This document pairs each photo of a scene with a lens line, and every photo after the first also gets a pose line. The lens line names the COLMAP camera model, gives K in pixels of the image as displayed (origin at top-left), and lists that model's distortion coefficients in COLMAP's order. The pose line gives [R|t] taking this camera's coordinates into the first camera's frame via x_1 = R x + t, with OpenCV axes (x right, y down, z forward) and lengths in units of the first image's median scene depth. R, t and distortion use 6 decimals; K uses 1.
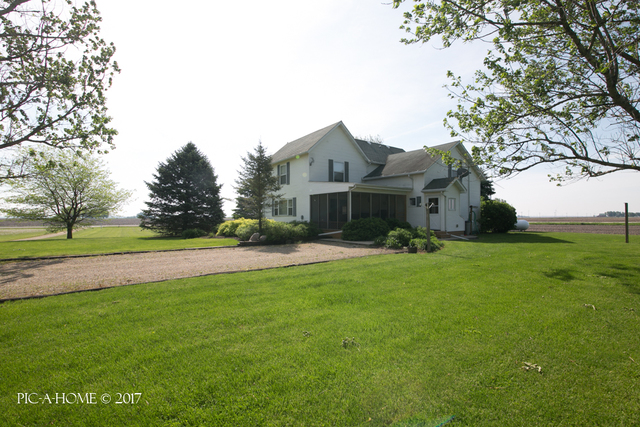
lens RADIAL K [[293.4, 0, 320.0], [0, 293.4, 215.1], [0, 0, 1]] dist [-0.016215, 0.001156]
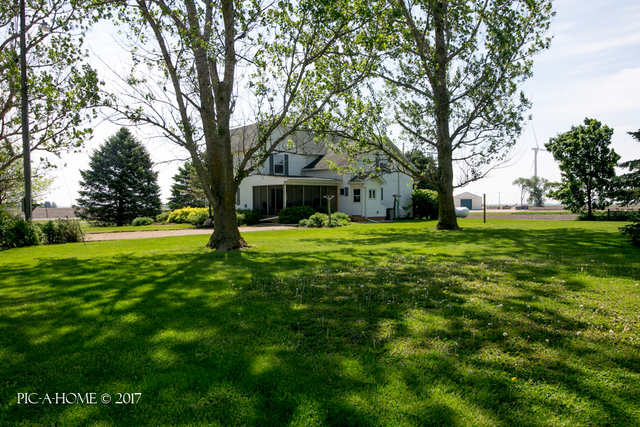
lens RADIAL K [[511.0, 0, 320.0], [0, 511.0, 213.5], [0, 0, 1]] dist [0.003393, 0.001858]
pose [[0.994770, -0.007733, 0.101847, 0.018186], [0.005204, 0.999672, 0.025066, -0.008319], [-0.102008, -0.024405, 0.994484, -0.752415]]
